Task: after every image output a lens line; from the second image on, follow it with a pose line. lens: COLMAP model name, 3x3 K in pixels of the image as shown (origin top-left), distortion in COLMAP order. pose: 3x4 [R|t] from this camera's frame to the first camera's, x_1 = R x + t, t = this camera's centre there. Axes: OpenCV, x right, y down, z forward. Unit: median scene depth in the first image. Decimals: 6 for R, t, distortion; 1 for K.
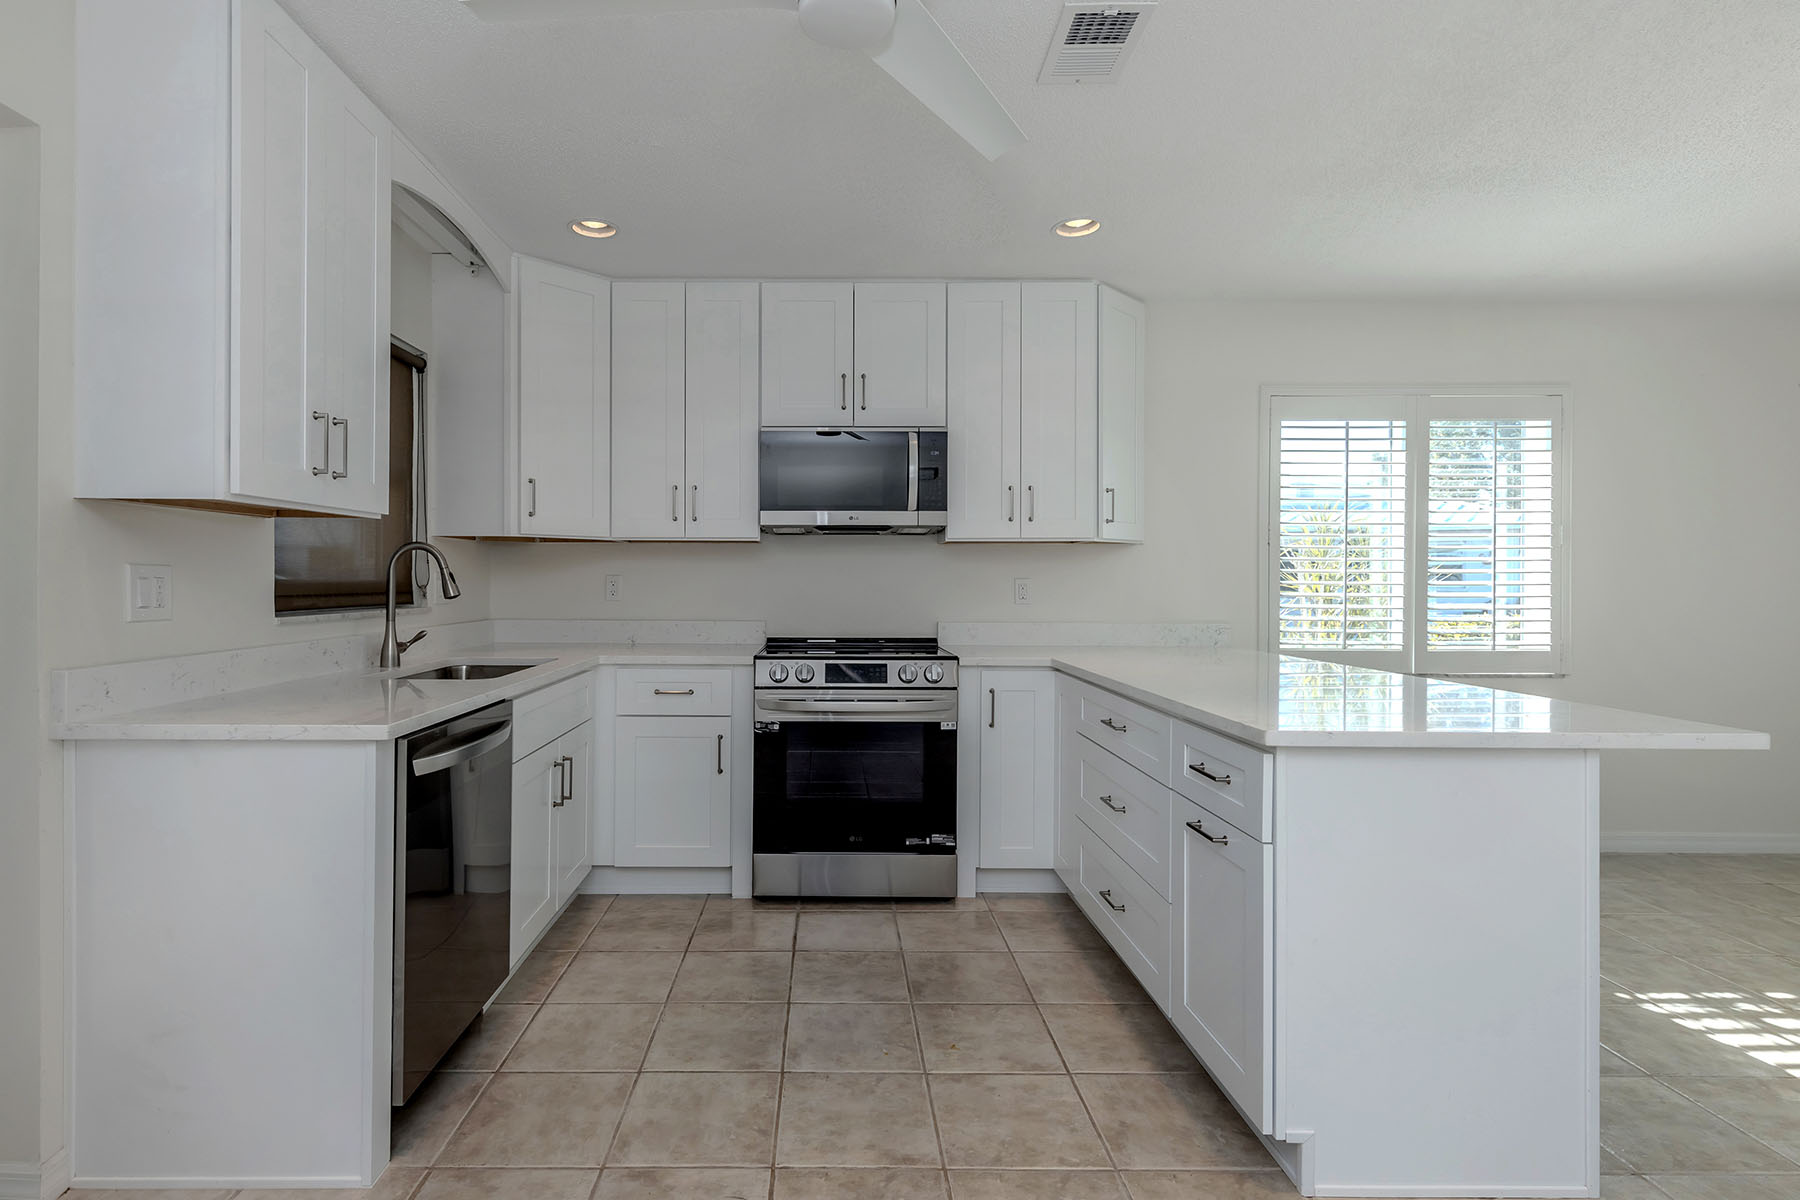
lens RADIAL K [[853.3, 0, 791.5], [0, 853.3, 590.5], [0, 0, 1]] dist [0.000937, -0.001021]
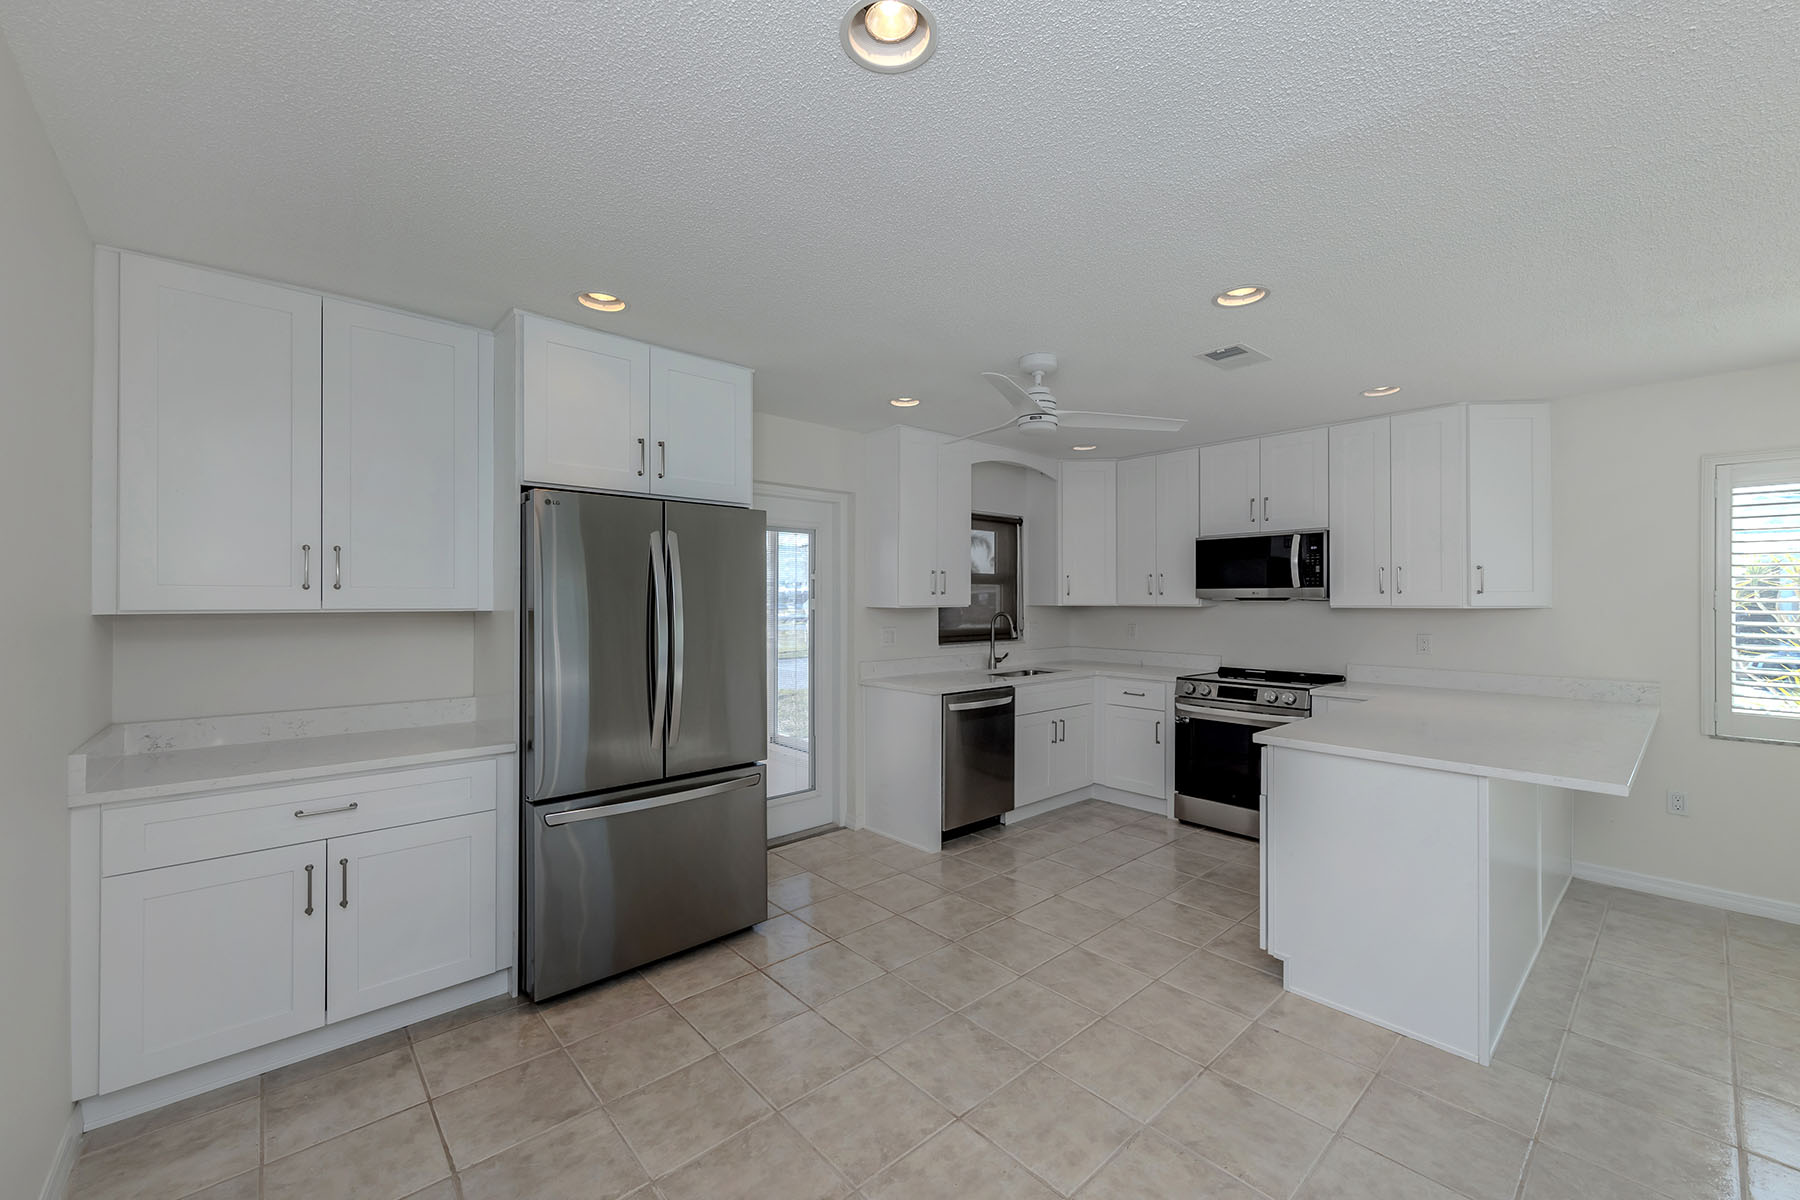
lens RADIAL K [[684.7, 0, 917.1], [0, 684.7, 601.2], [0, 0, 1]] dist [0.003496, 0.000418]
pose [[0.694727, 0.000167, -0.719273, 0.575494], [-0.006850, 0.999956, -0.006384, -0.061633], [0.719241, 0.009362, 0.694698, -0.318946]]
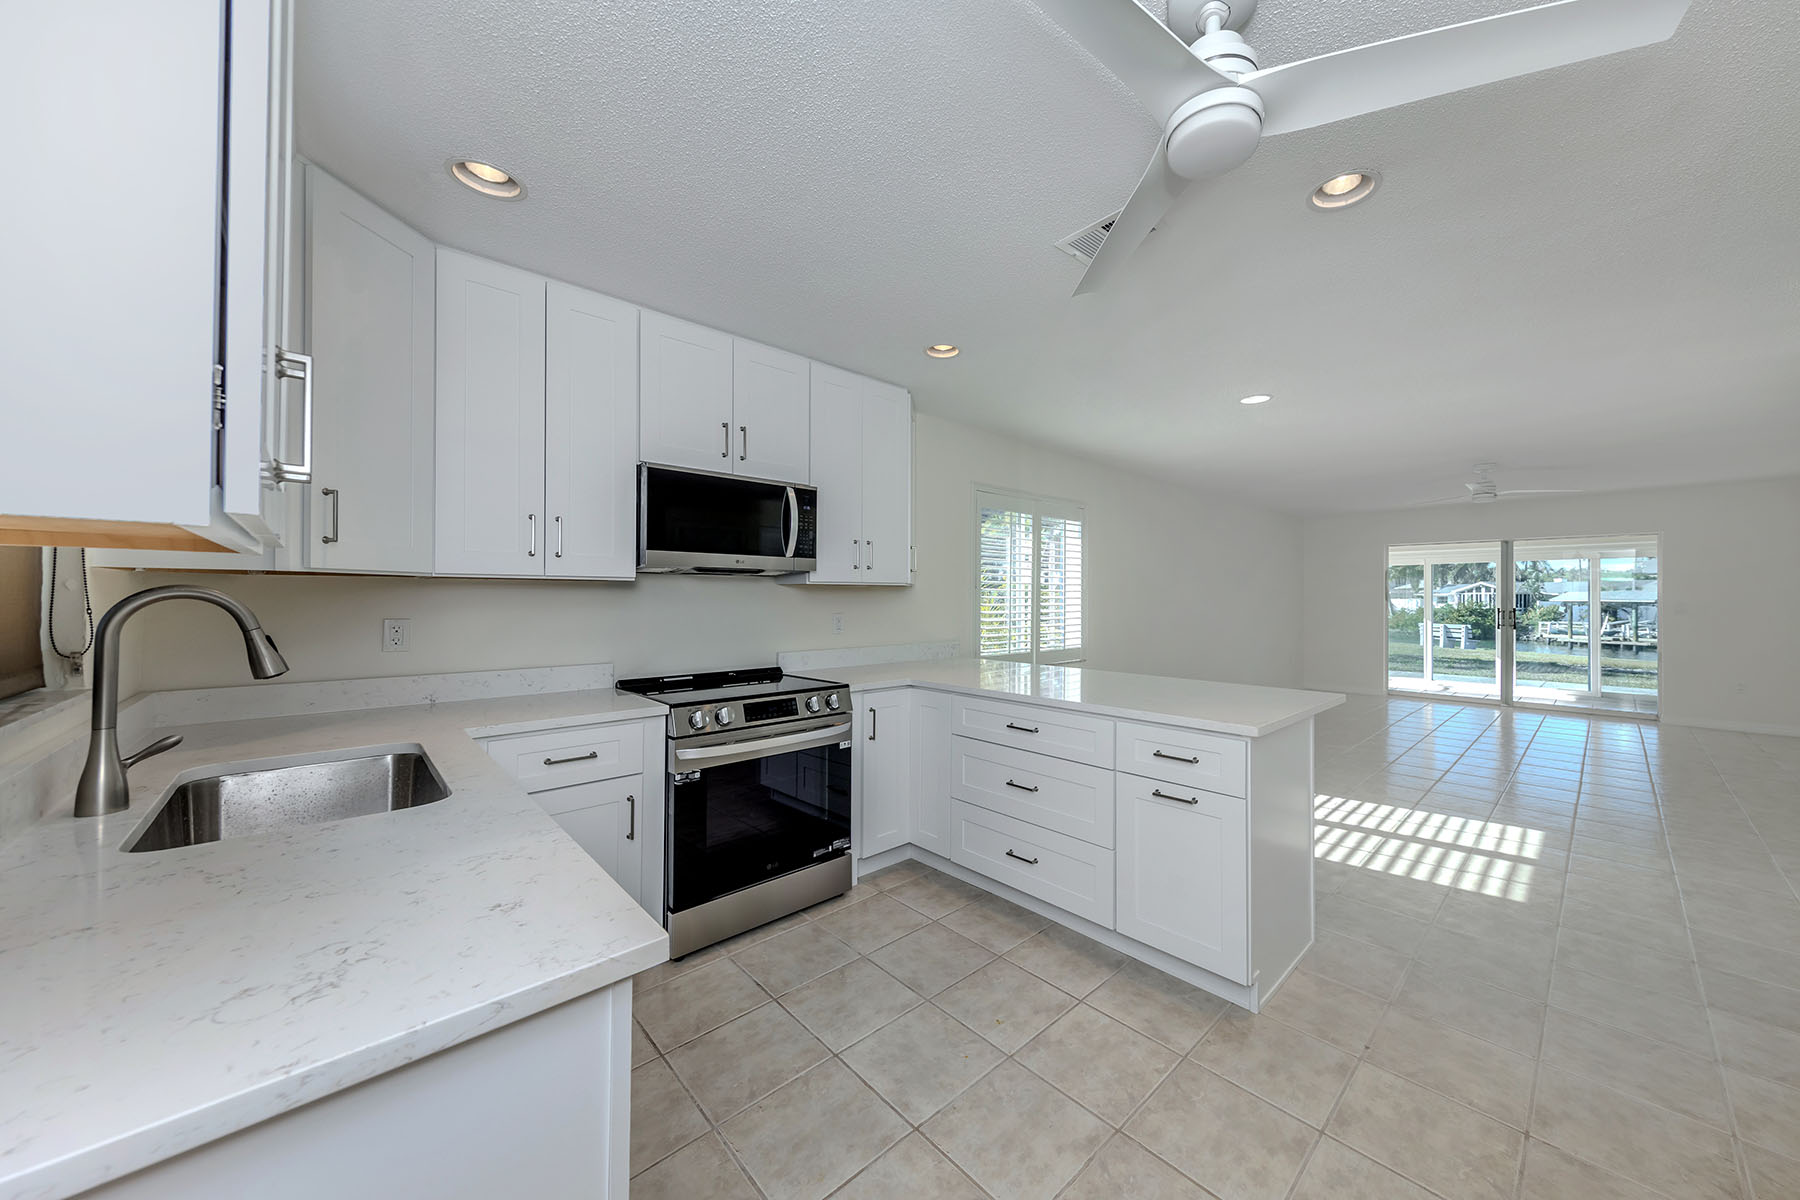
lens RADIAL K [[649.4, 0, 927.0], [0, 649.4, 596.7], [0, 0, 1]] dist [0.014212, 0.000874]
pose [[0.700716, -0.002150, 0.713437, -0.364066], [0.003250, 0.999995, -0.000179, -0.043237], [-0.713433, 0.002444, 0.700719, 0.288609]]
